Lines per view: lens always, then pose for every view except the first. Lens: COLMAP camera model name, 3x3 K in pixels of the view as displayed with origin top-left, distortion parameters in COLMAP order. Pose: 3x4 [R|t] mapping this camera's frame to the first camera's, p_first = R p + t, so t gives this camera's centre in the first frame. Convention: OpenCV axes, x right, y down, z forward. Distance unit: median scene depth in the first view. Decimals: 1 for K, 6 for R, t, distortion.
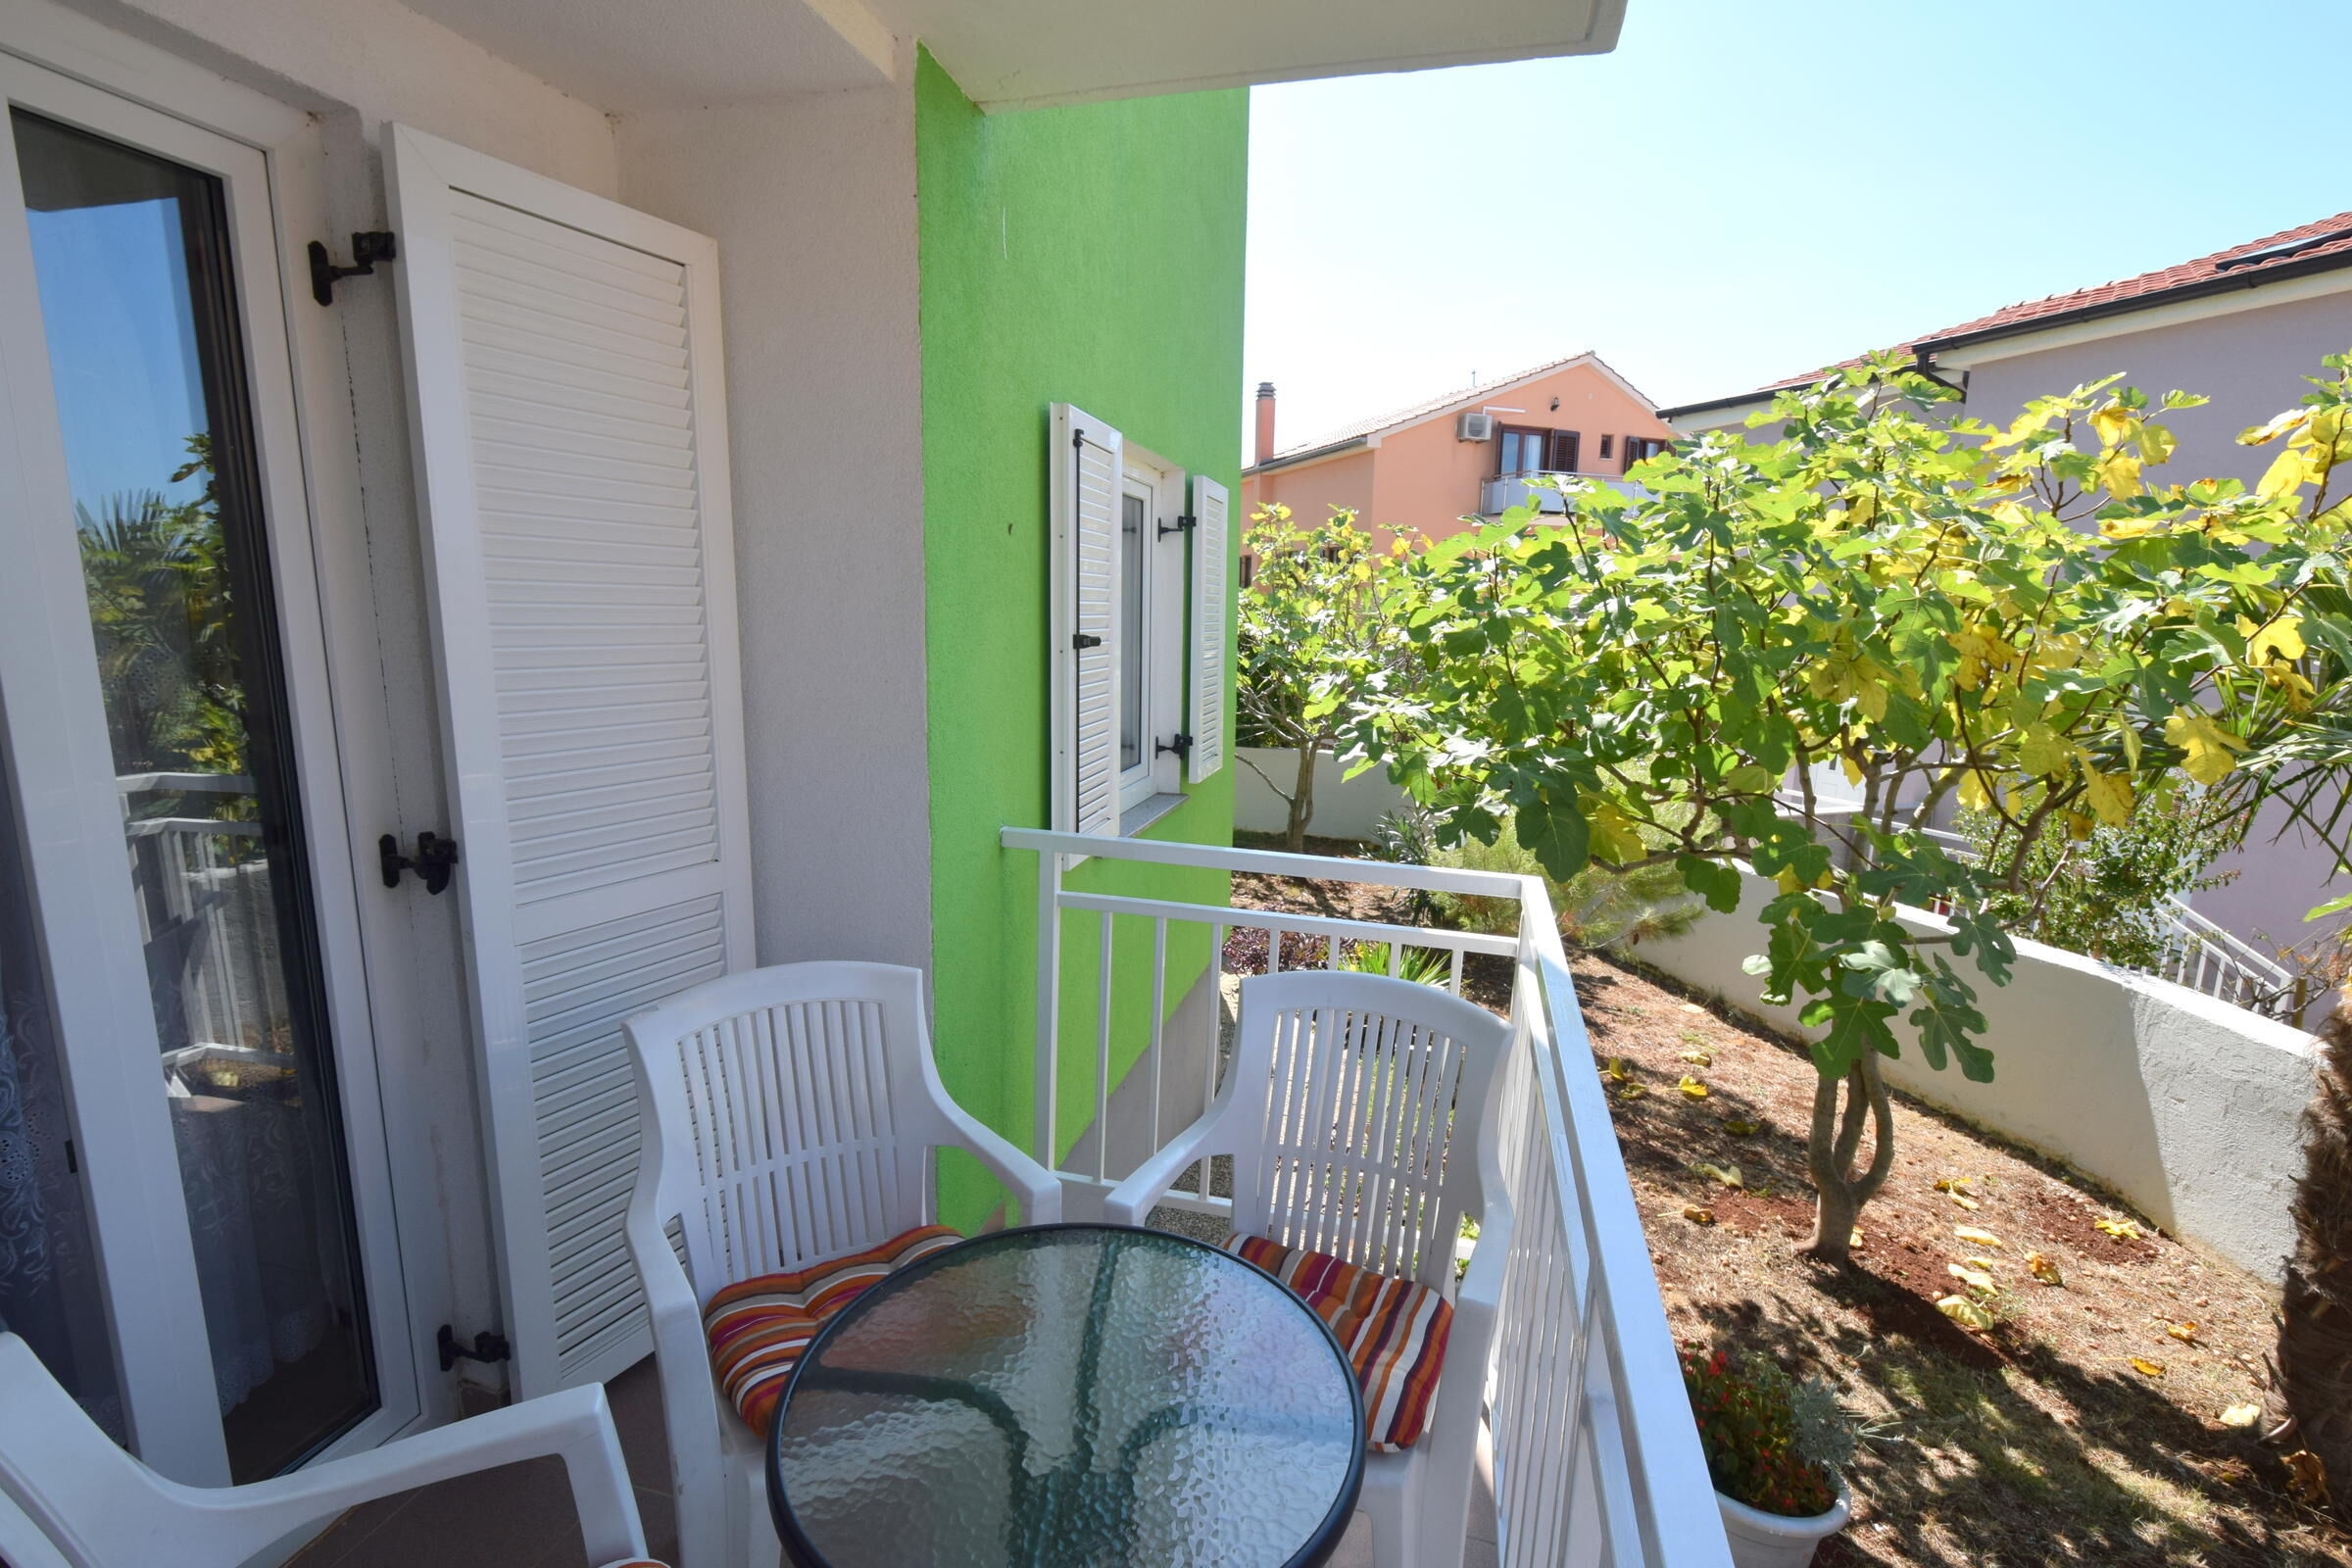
lens RADIAL K [[1063.6, 0, 1167.5], [0, 1063.6, 793.4], [0, 0, 1]] dist [0.013323, -0.010982]
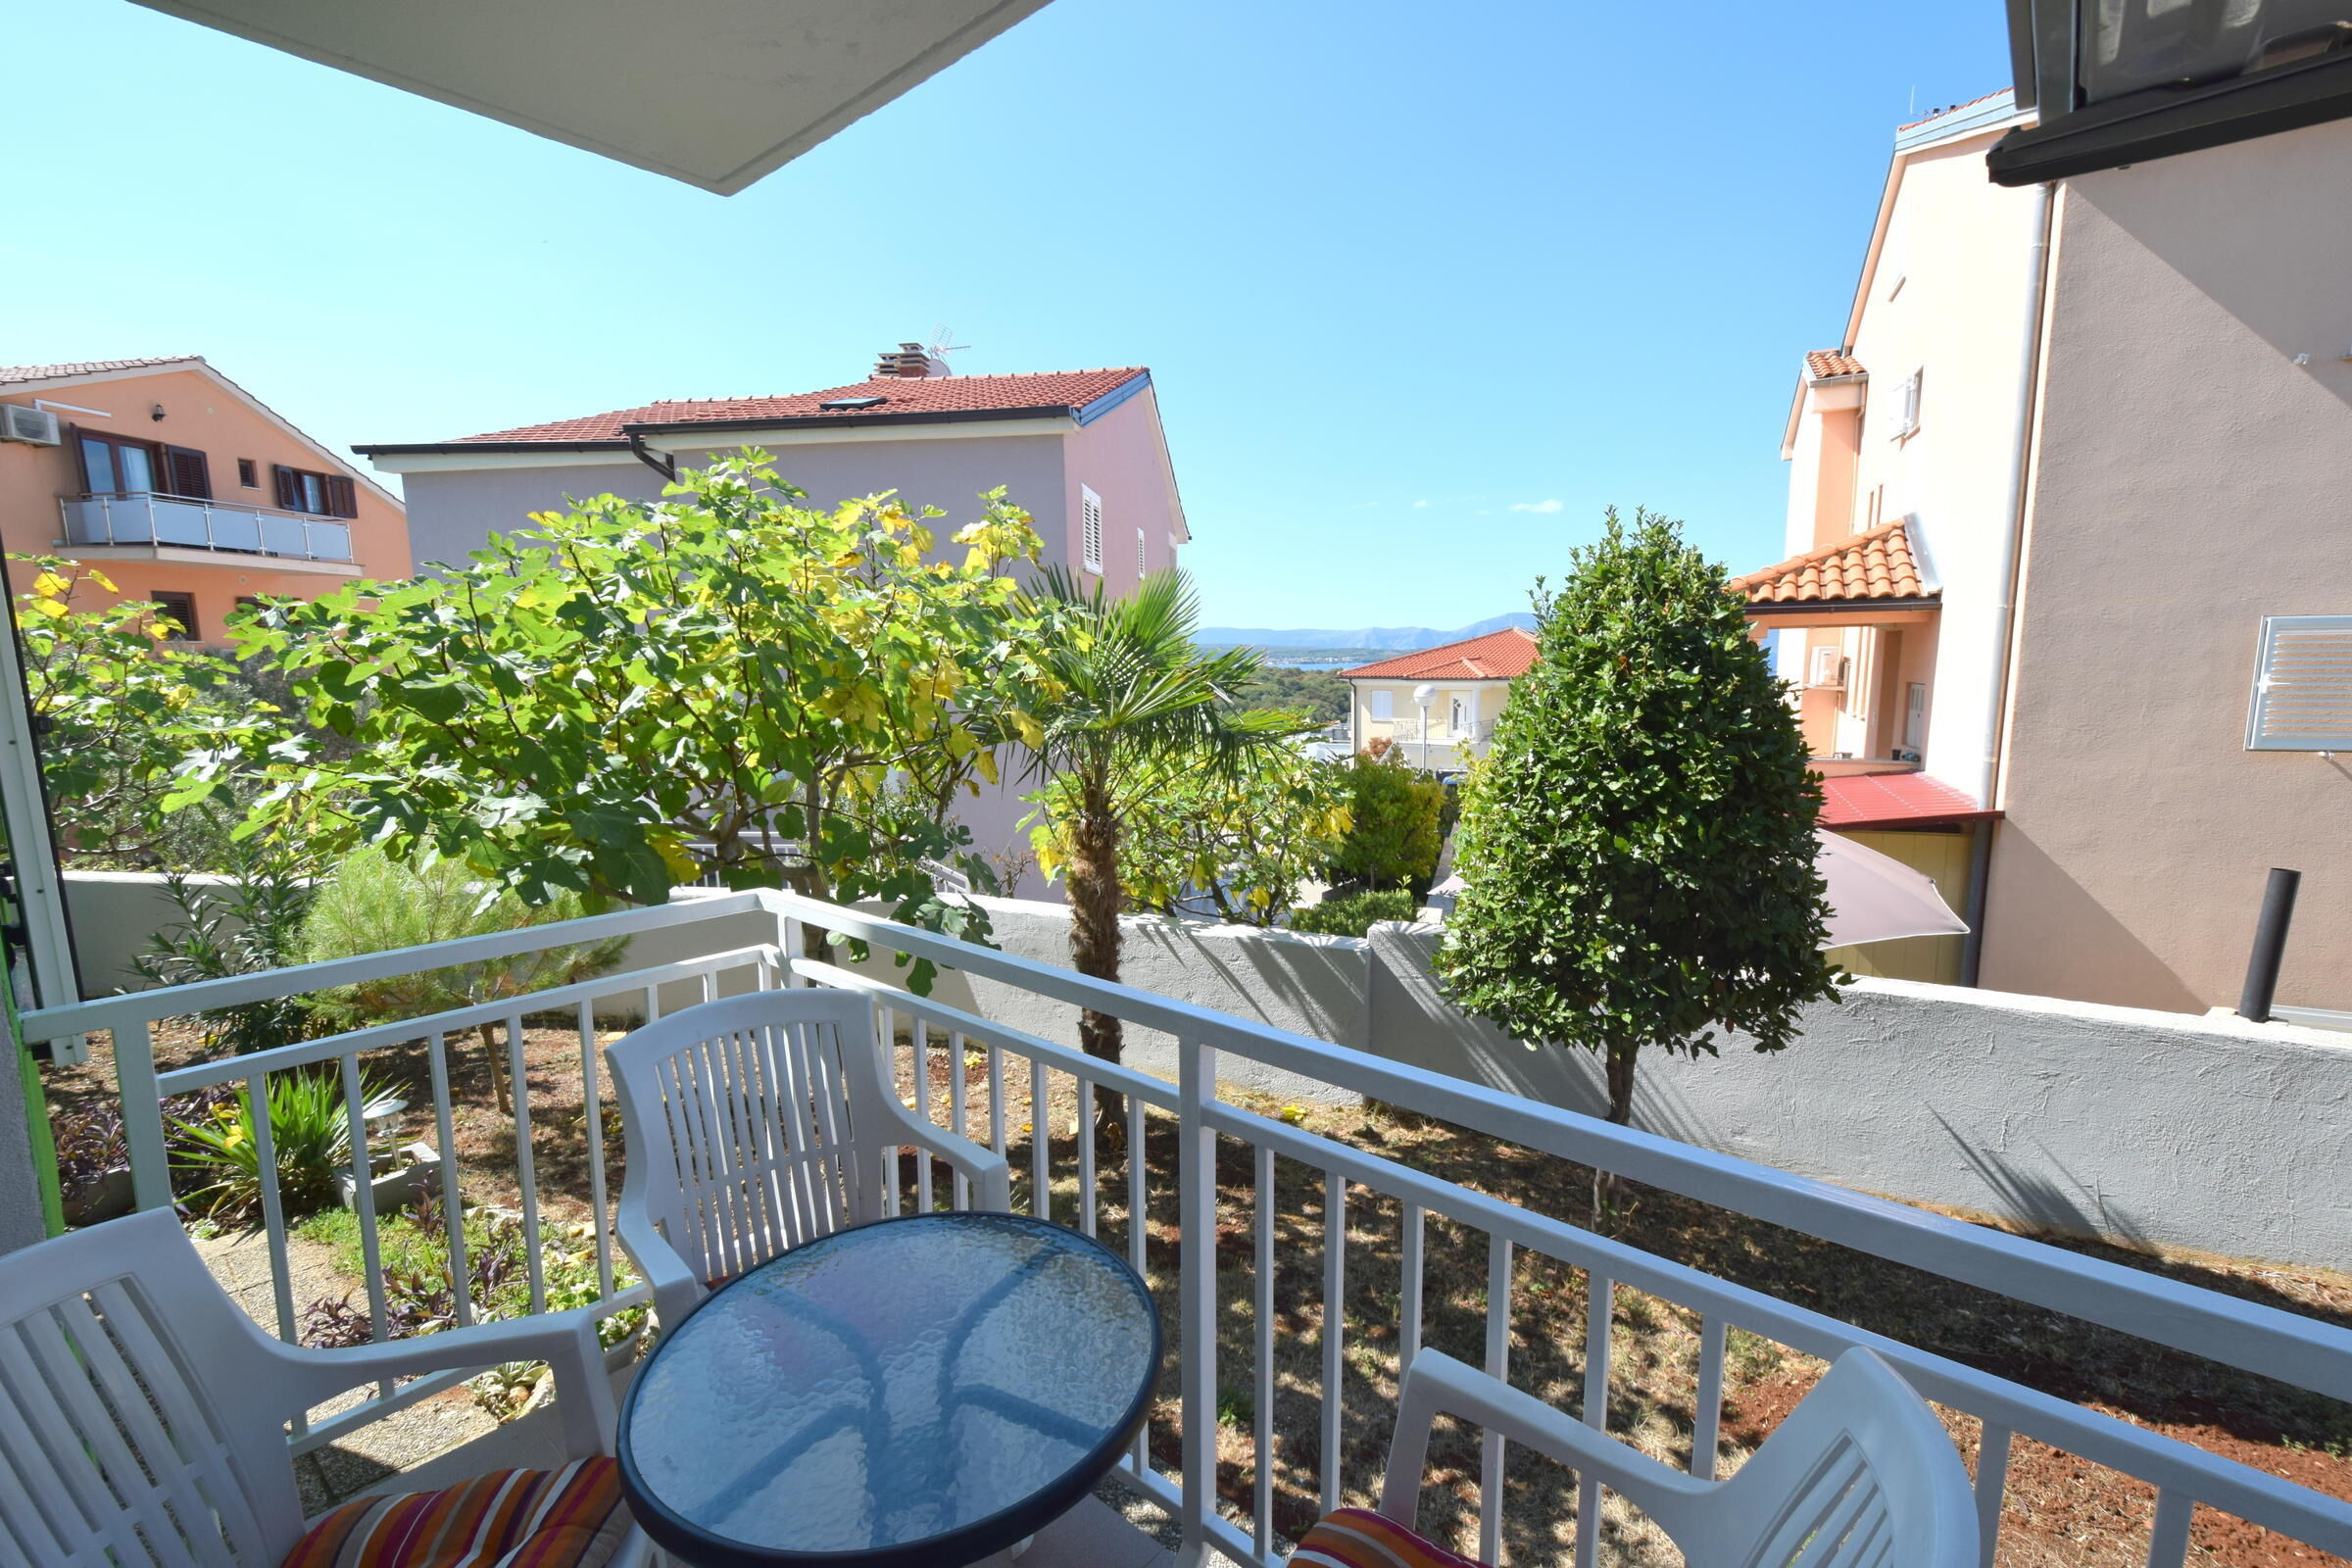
lens RADIAL K [[1023.2, 0, 1182.3], [0, 1023.2, 804.0], [0, 0, 1]] dist [0.009085, -0.010305]
pose [[0.441835, -0.153216, 0.883915, -0.213743], [0.177875, 0.980707, 0.081081, -0.008616], [-0.879285, 0.121402, 0.460564, 0.039794]]
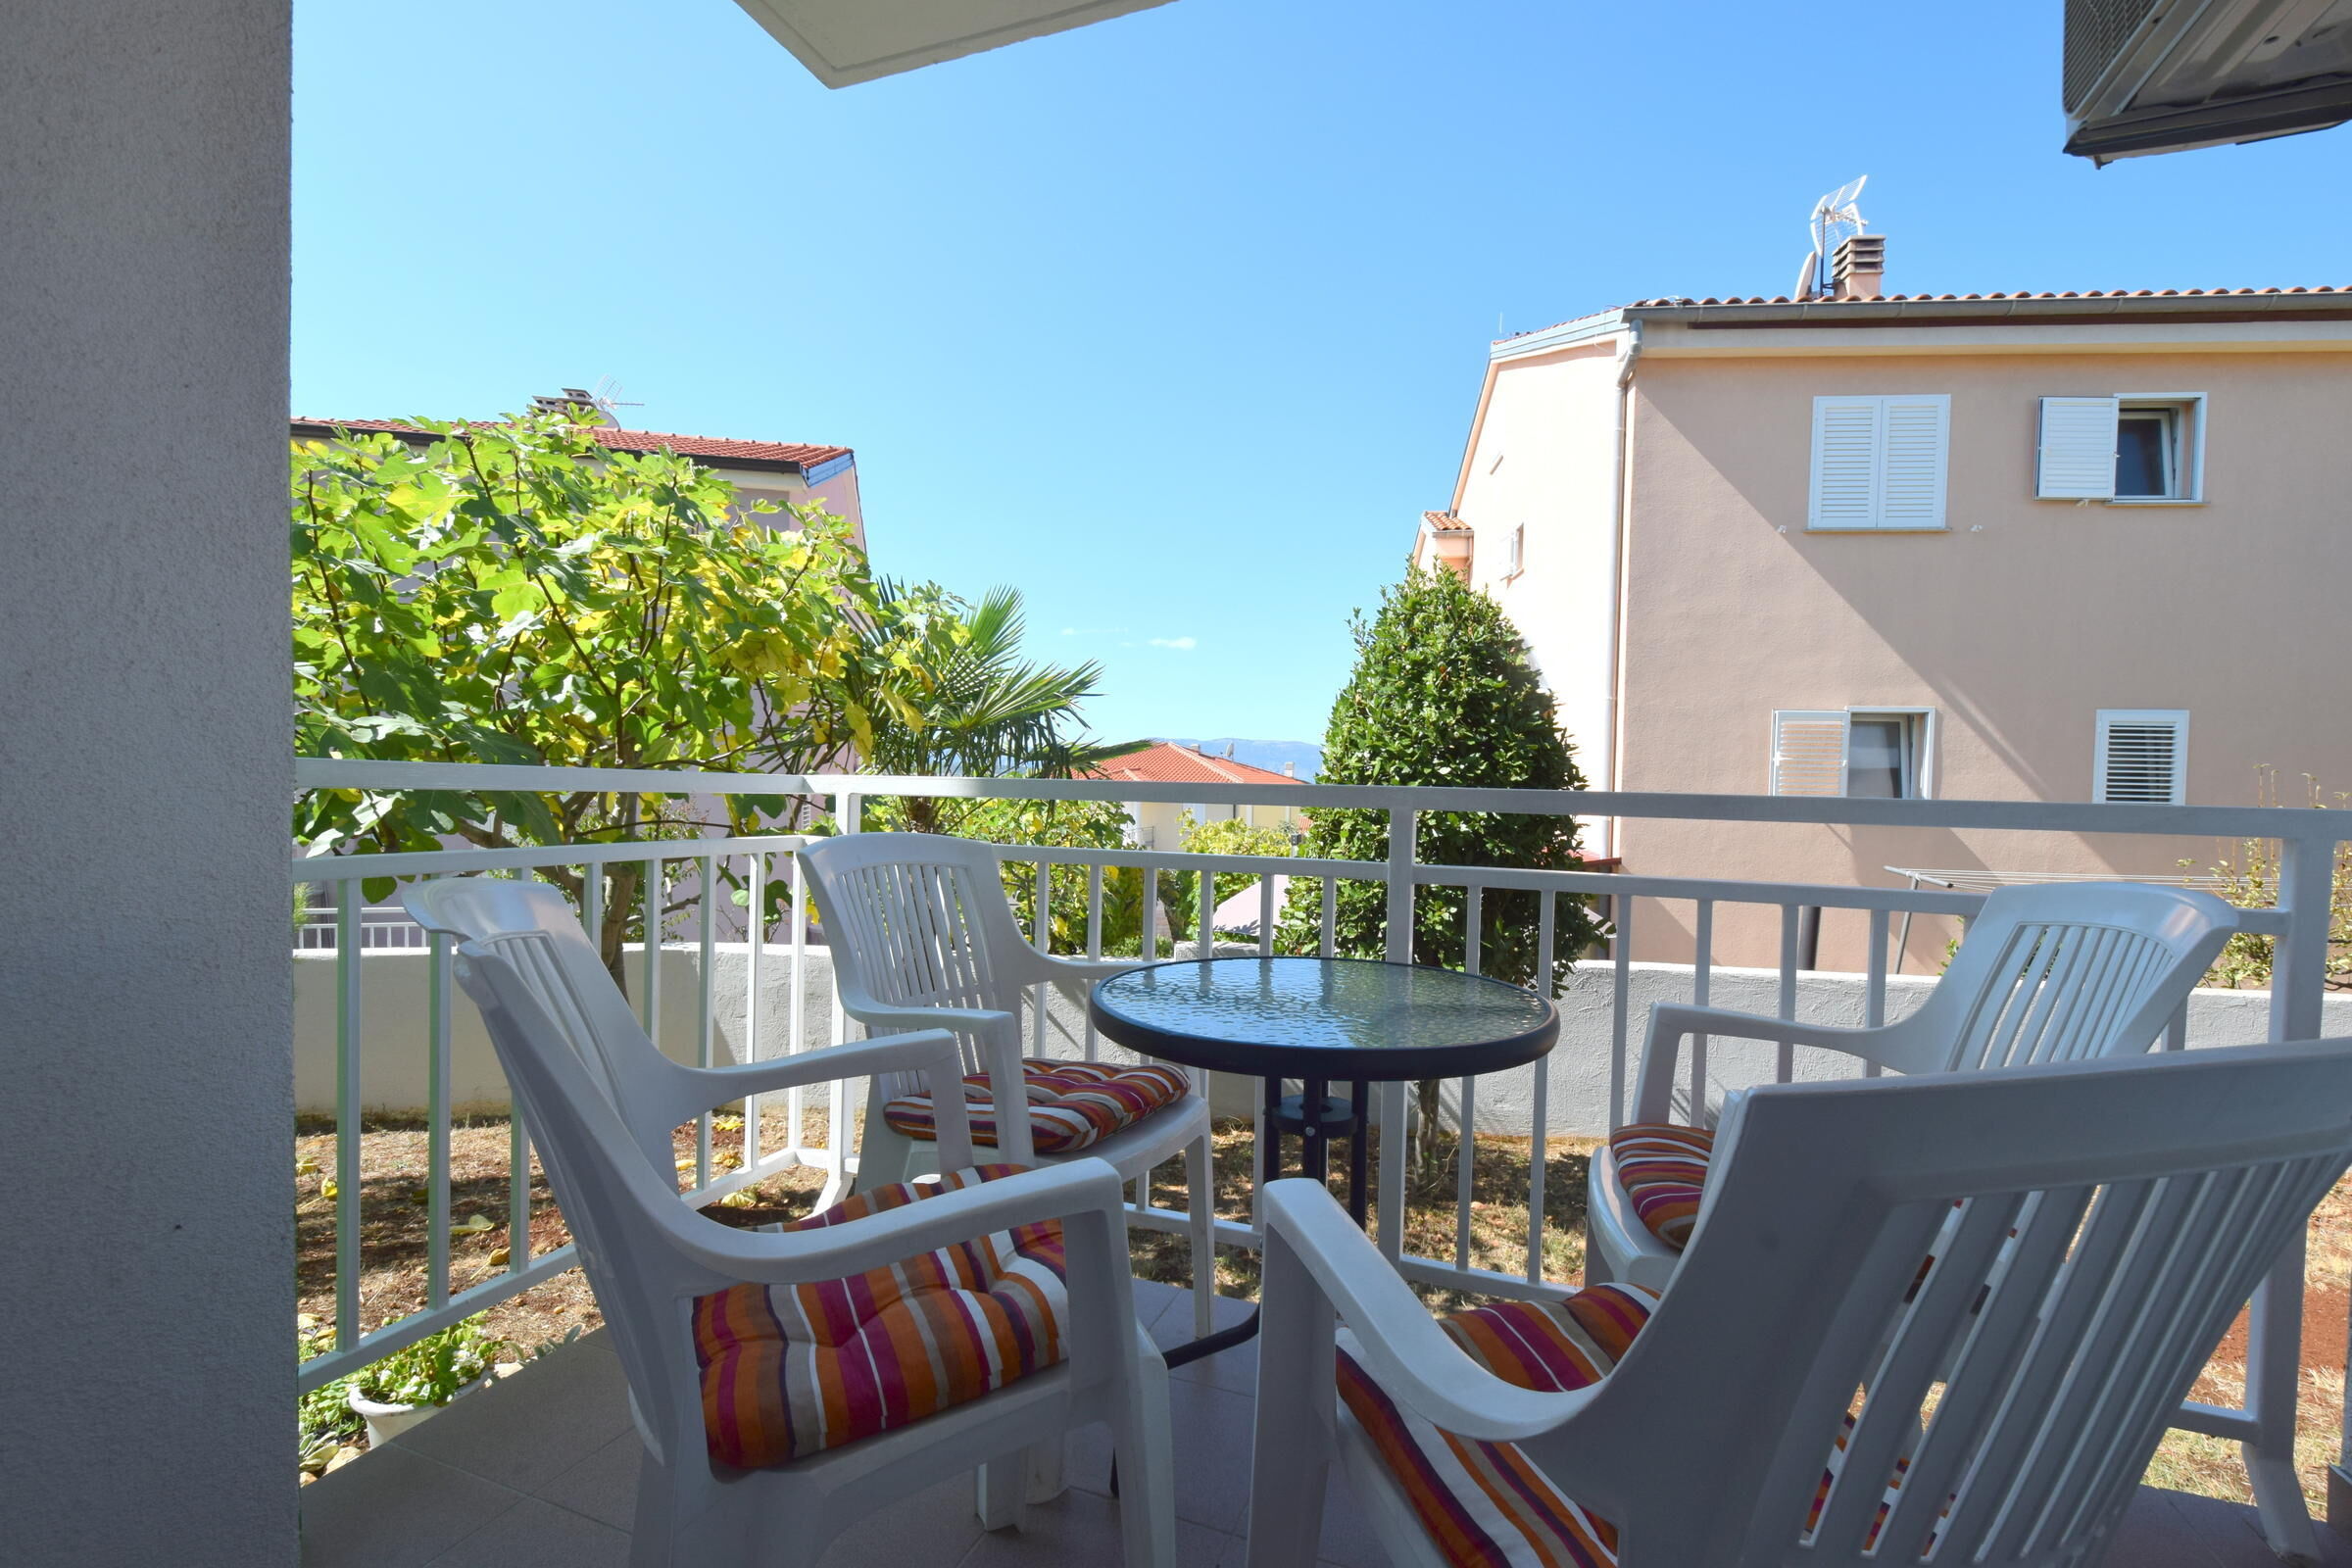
lens RADIAL K [[1032.4, 0, 1169.1], [0, 1032.4, 816.7], [0, 0, 1]] dist [0.001549, -0.000001]
pose [[0.114980, -0.048975, 0.992160, -0.346541], [0.158300, 0.986924, 0.030371, 0.079905], [-0.980674, 0.153567, 0.121229, 0.264282]]
